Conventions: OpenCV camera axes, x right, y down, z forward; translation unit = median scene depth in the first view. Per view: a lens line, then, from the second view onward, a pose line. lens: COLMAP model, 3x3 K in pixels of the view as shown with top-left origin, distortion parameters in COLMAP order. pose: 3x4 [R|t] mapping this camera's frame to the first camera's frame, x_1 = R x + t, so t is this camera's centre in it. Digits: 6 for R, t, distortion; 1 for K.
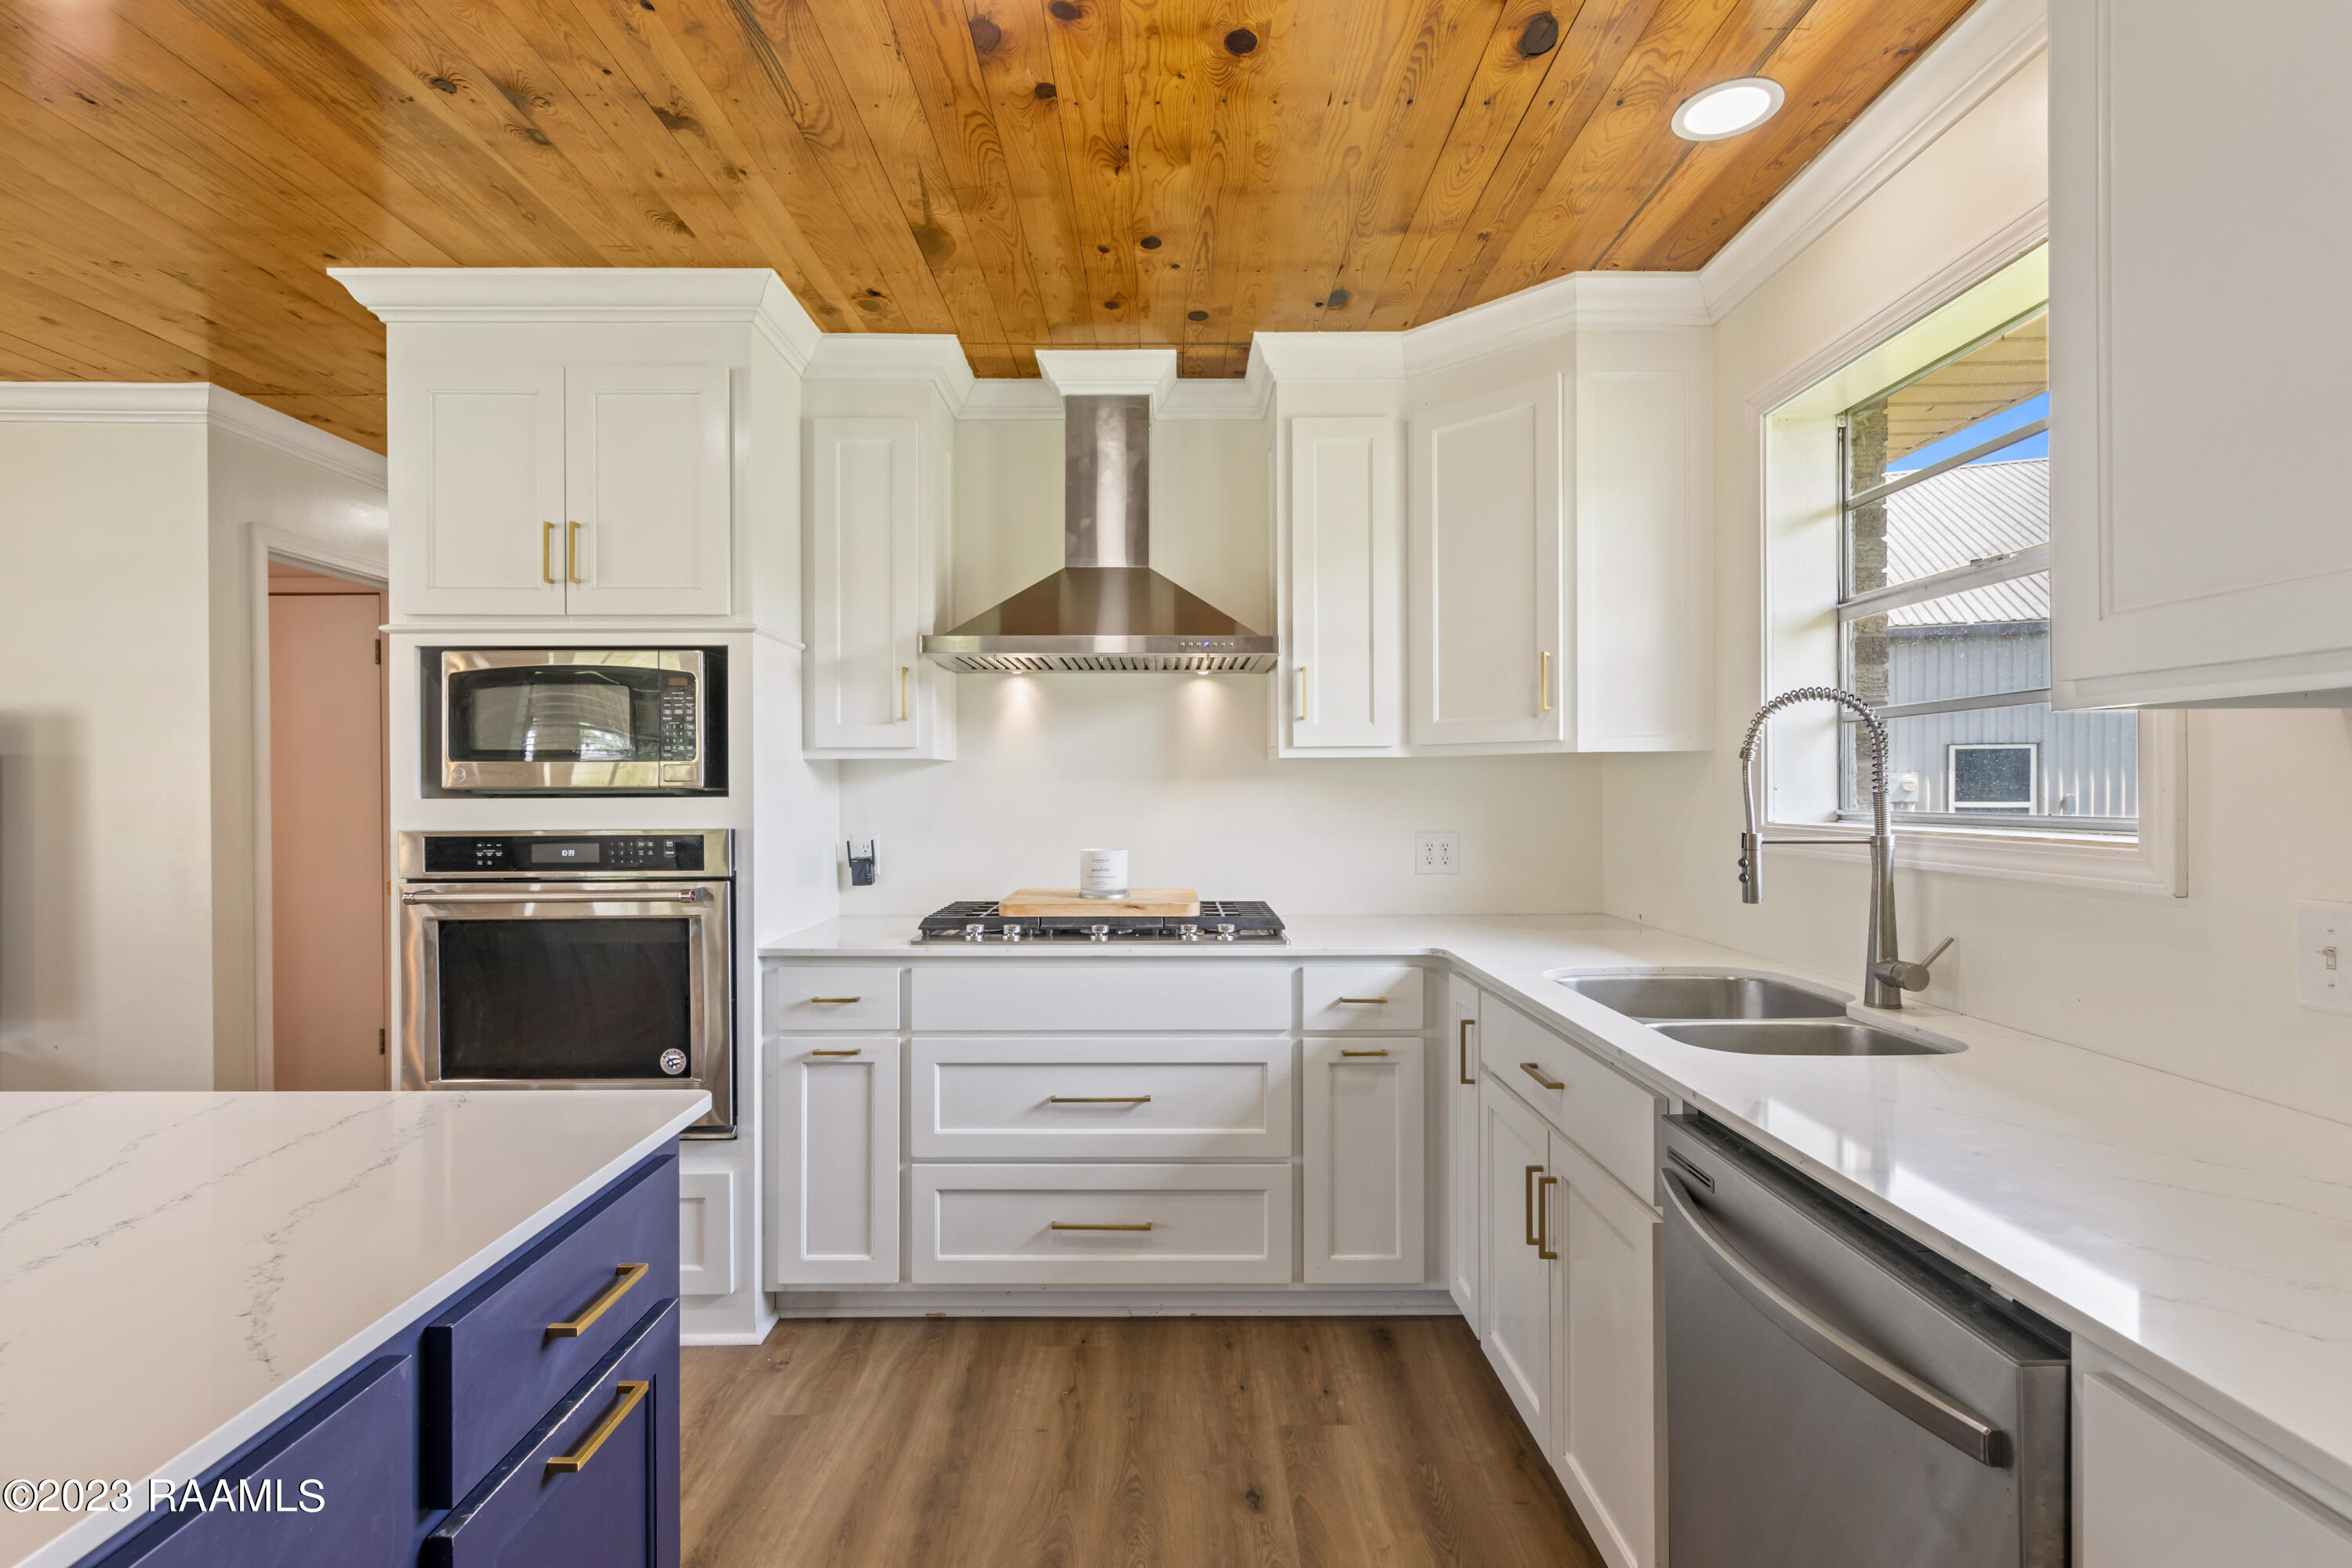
lens RADIAL K [[1095.0, 0, 1160.7], [0, 1095.0, 787.2], [0, 0, 1]] dist [0.007741, -0.000684]
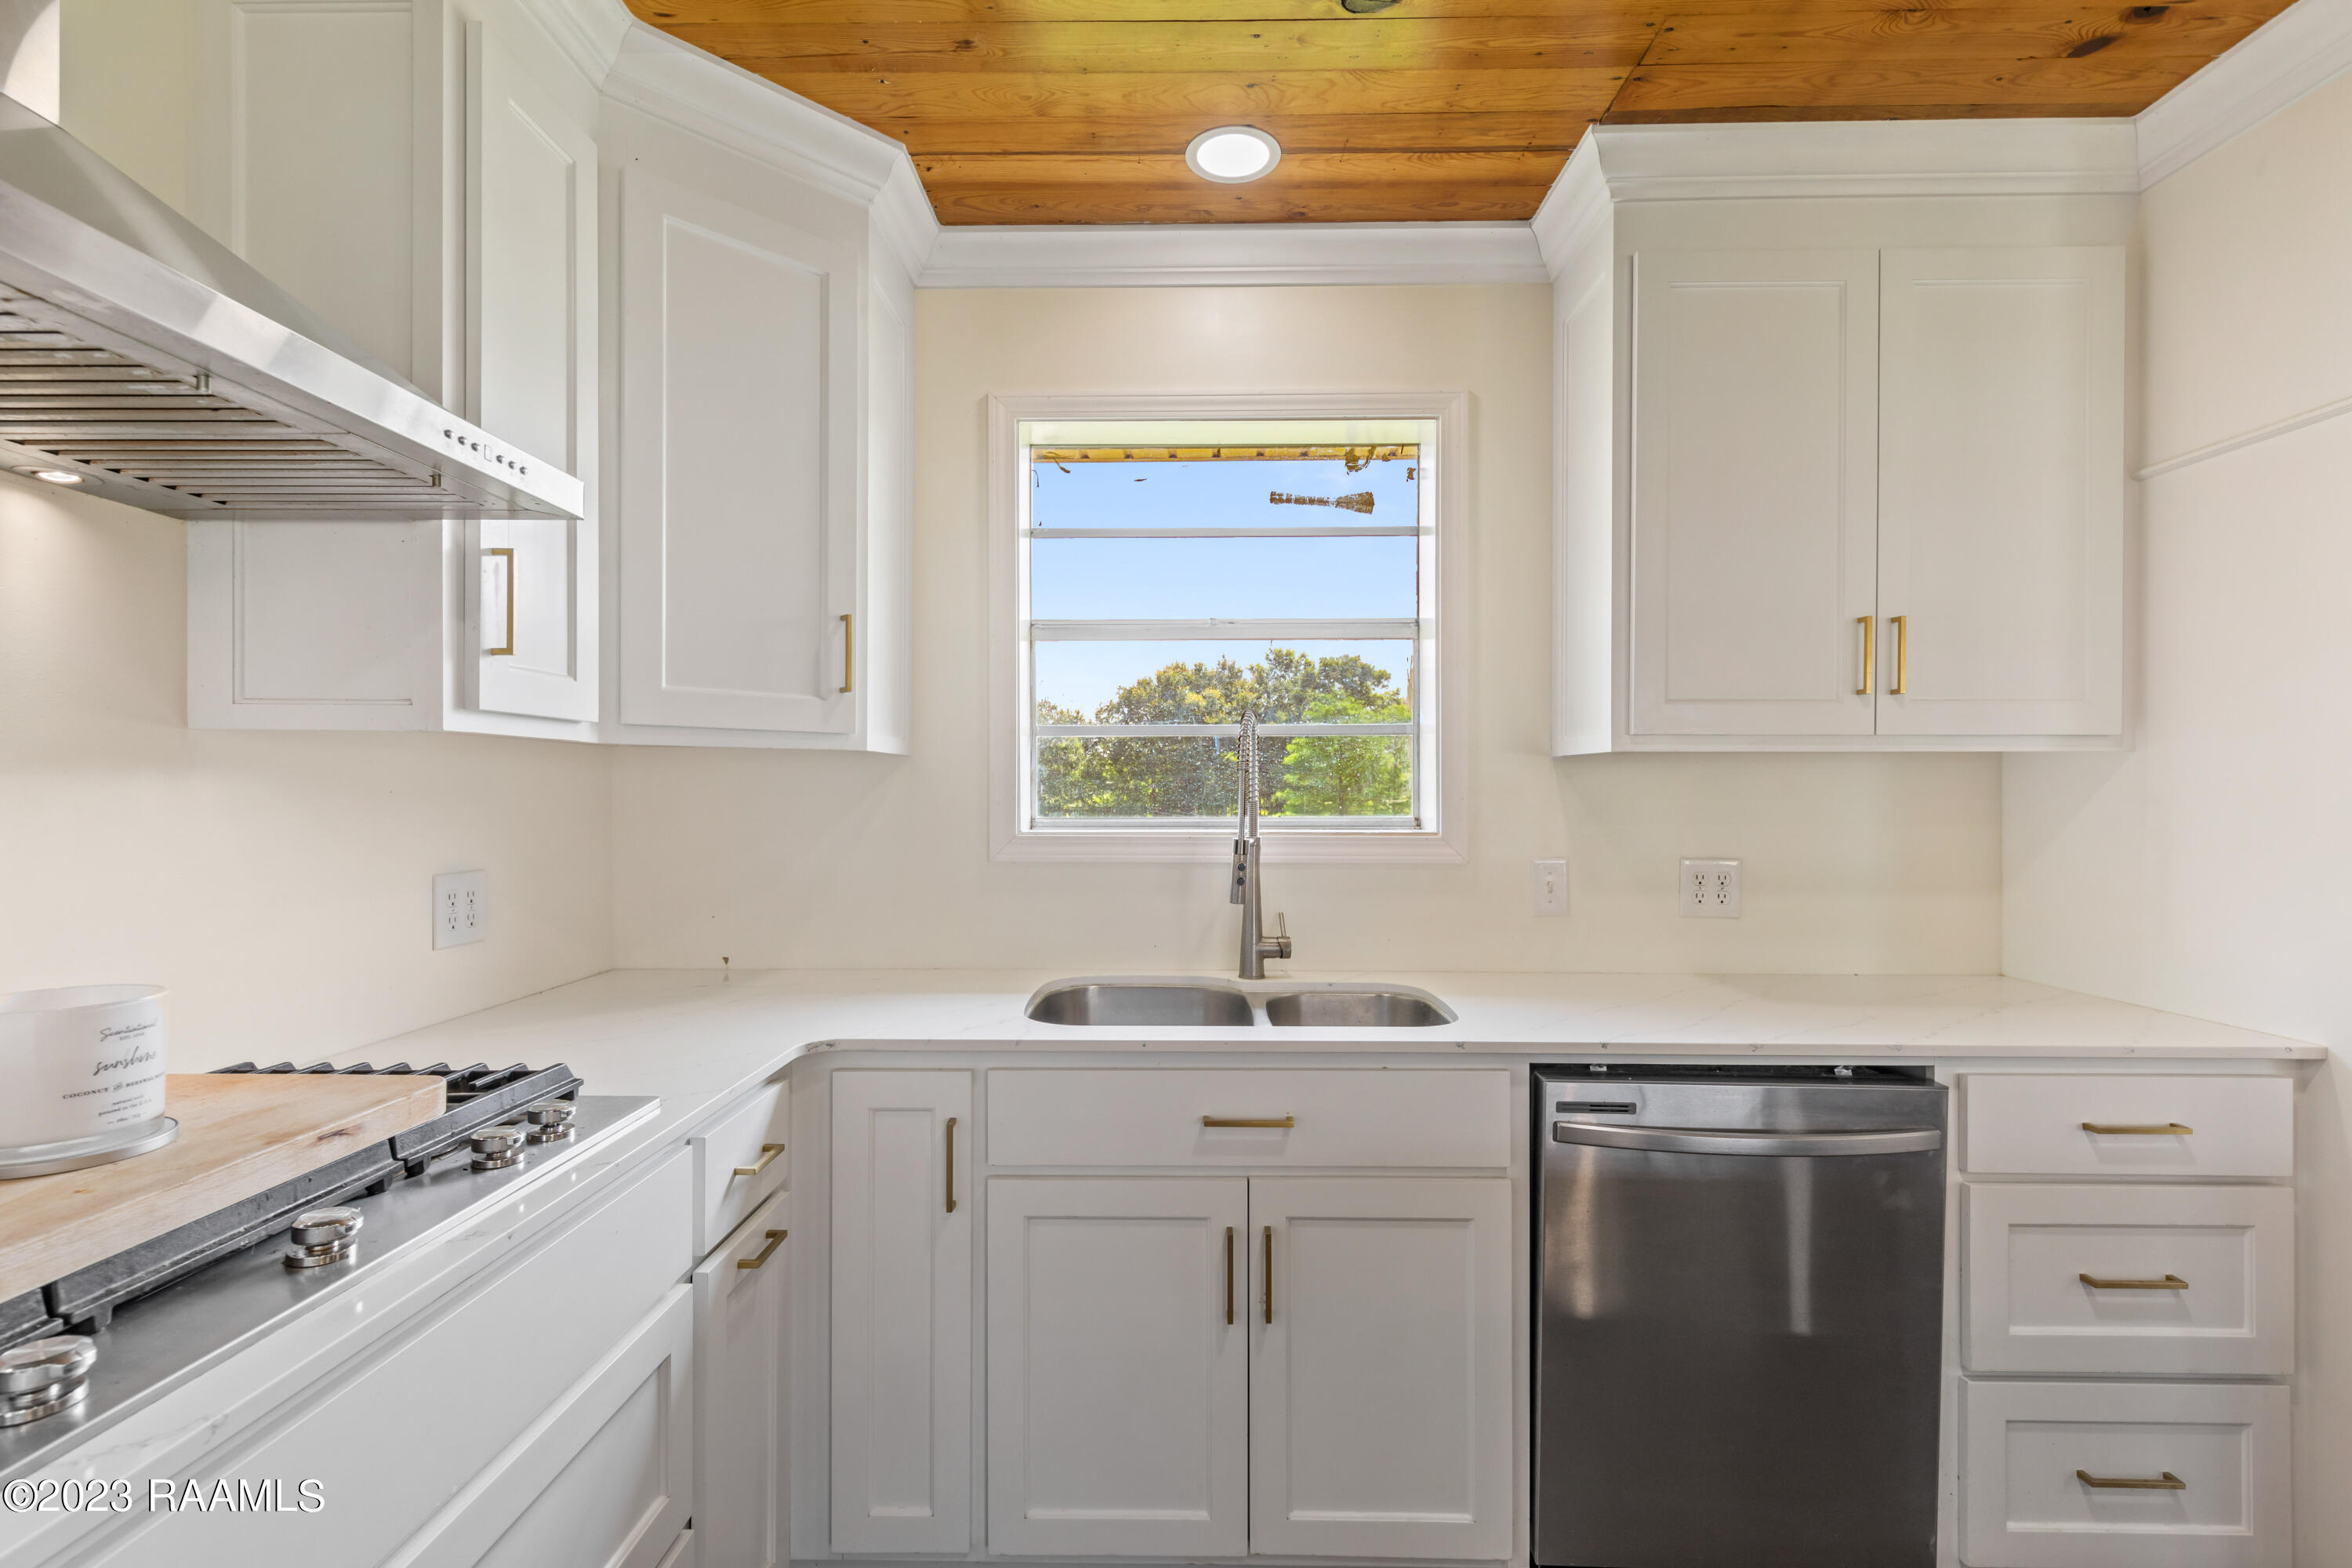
lens RADIAL K [[1095.0, 0, 1179.6], [0, 1095.0, 791.6], [0, 0, 1]] dist [0.007741, -0.000684]
pose [[0.012531, 0.005886, 0.999904, -0.397477], [-0.002680, 0.999979, -0.005853, 0.000958], [-0.999918, -0.002607, 0.012546, 0.770808]]
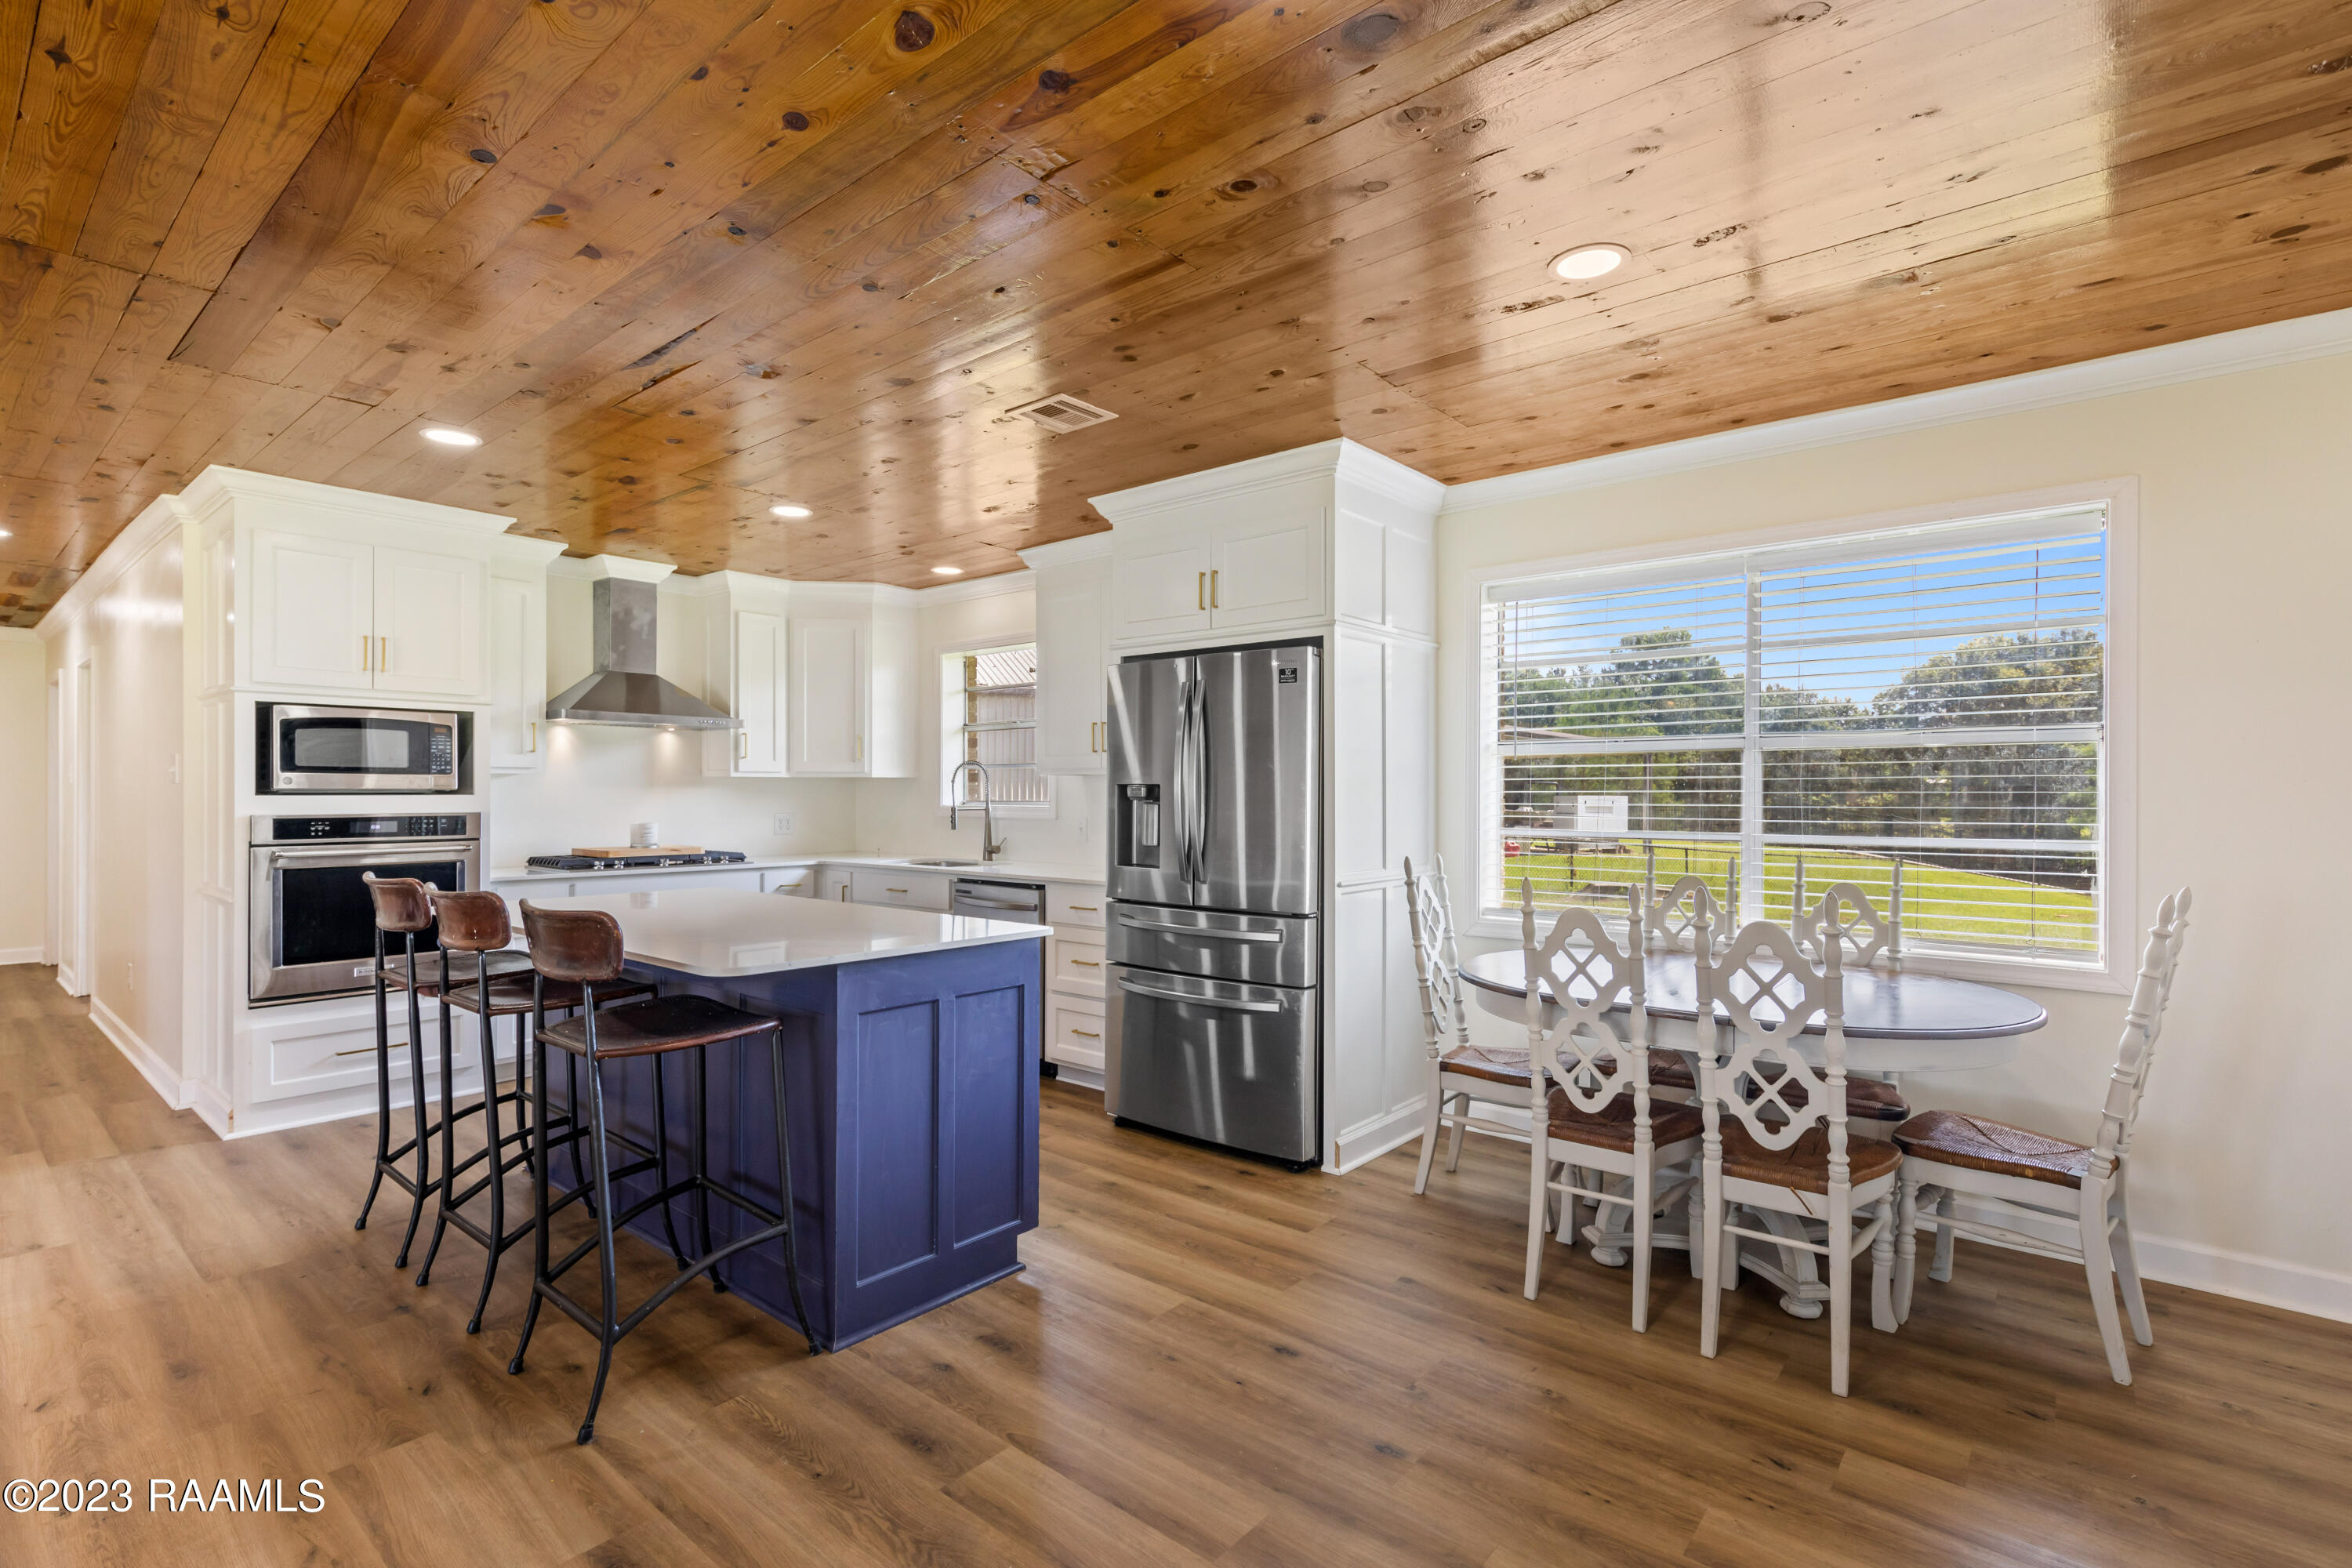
lens RADIAL K [[1095.0, 0, 1170.7], [0, 1095.0, 792.3], [0, 0, 1]] dist [0.007741, -0.000684]
pose [[0.646452, 0.004774, 0.762940, -1.035866], [-0.004145, 0.999988, -0.002745, 0.004612], [-0.762943, -0.001387, 0.646464, -1.061986]]
